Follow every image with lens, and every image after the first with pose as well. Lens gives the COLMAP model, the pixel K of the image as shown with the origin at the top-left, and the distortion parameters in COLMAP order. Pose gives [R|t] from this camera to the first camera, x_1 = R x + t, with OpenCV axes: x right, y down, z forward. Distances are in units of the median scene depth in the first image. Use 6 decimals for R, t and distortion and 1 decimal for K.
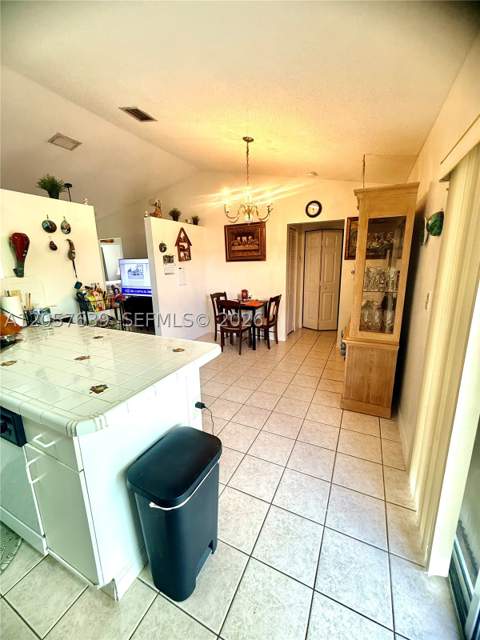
lens RADIAL K [[253.4, 0, 244.1], [0, 253.4, 331.8], [0, 0, 1]] dist [-0.000658, 0.000165]
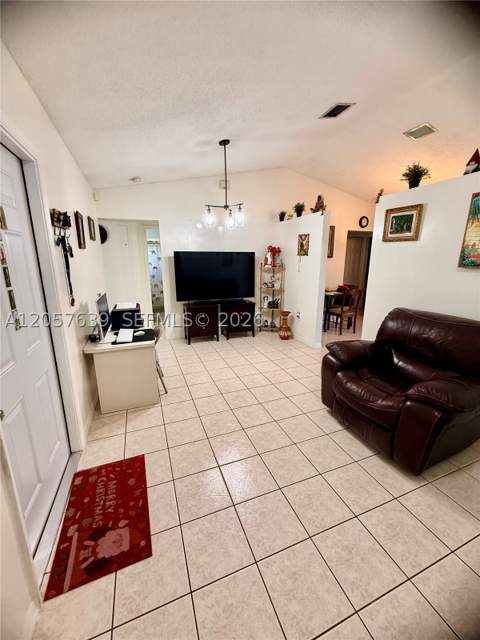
lens RADIAL K [[253.4, 0, 240.4], [0, 253.4, 318.7], [0, 0, 1]] dist [-0.000658, 0.000165]
pose [[0.680364, -0.148228, 0.717728, -0.758635], [0.182599, 0.982734, 0.029866, -0.085264], [-0.709762, 0.110737, 0.695683, 0.361003]]
